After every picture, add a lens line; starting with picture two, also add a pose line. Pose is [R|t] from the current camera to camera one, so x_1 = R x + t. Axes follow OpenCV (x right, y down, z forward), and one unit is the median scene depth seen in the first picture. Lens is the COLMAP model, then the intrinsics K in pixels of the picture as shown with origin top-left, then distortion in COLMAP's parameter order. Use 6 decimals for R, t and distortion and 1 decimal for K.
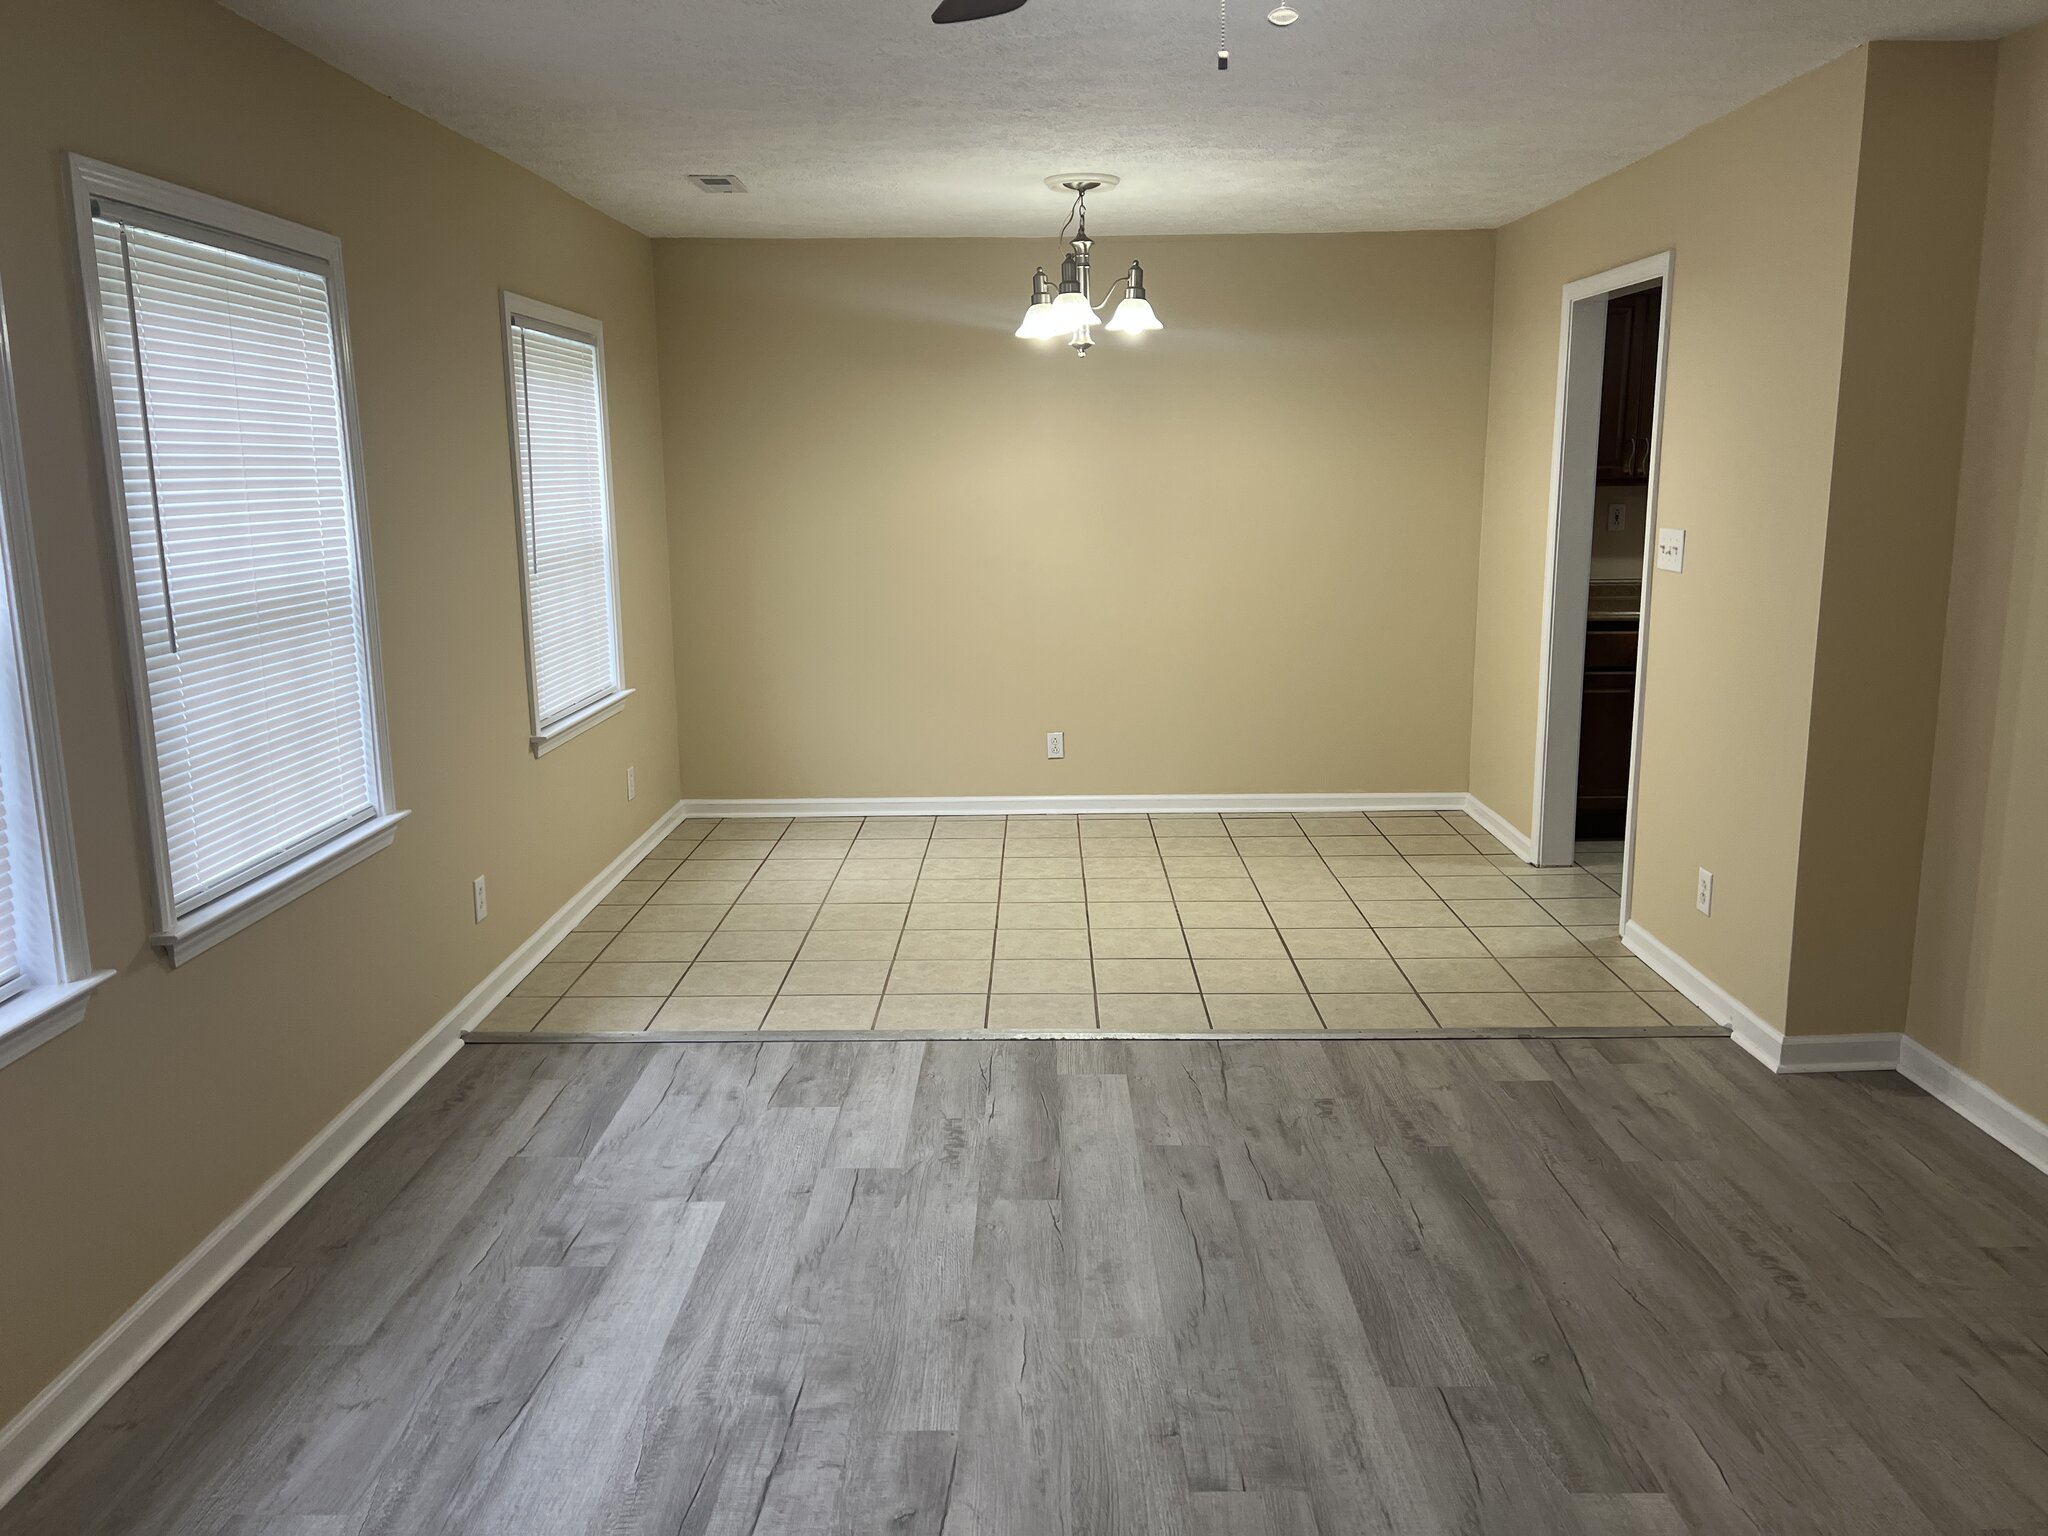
lens RADIAL K [[1538.7, 0, 1024.0], [0, 1538.7, 768.0], [0, 0, 1]] dist [0.071549, -0.076399]
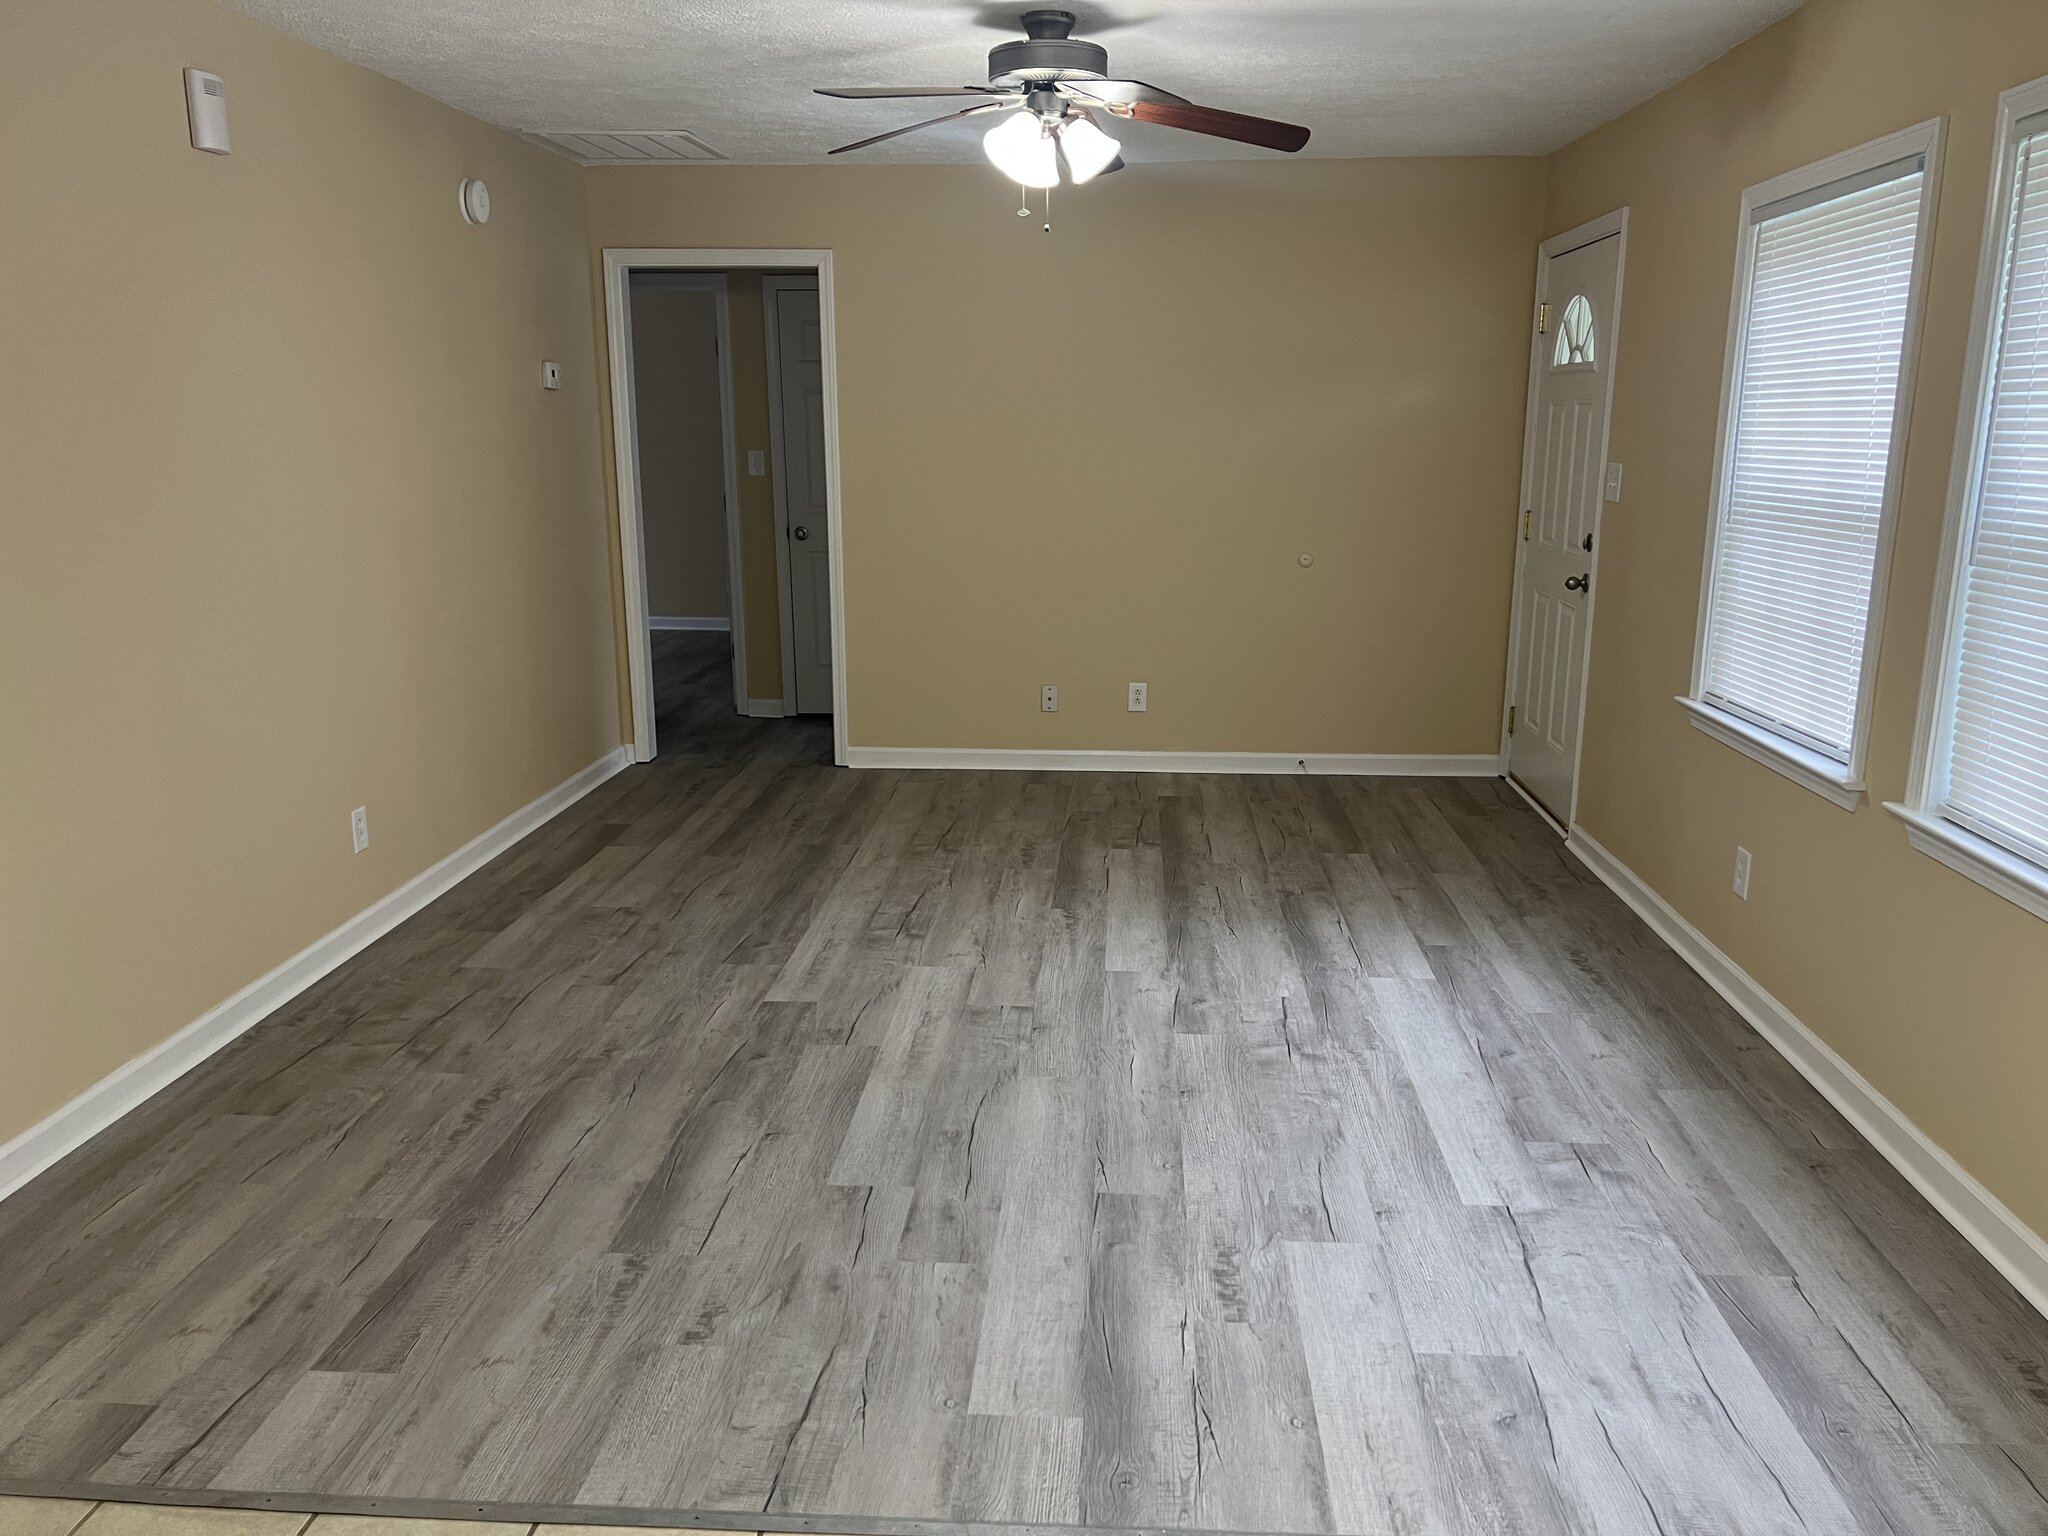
lens RADIAL K [[1538.7, 0, 1024.0], [0, 1538.7, 768.0], [0, 0, 1]] dist [0.071549, -0.076399]
pose [[-0.998060, -0.001277, 0.062248, 0.008652], [0.024024, 0.914463, 0.403955, -0.328259], [-0.057440, 0.404667, -0.912658, 1.736483]]
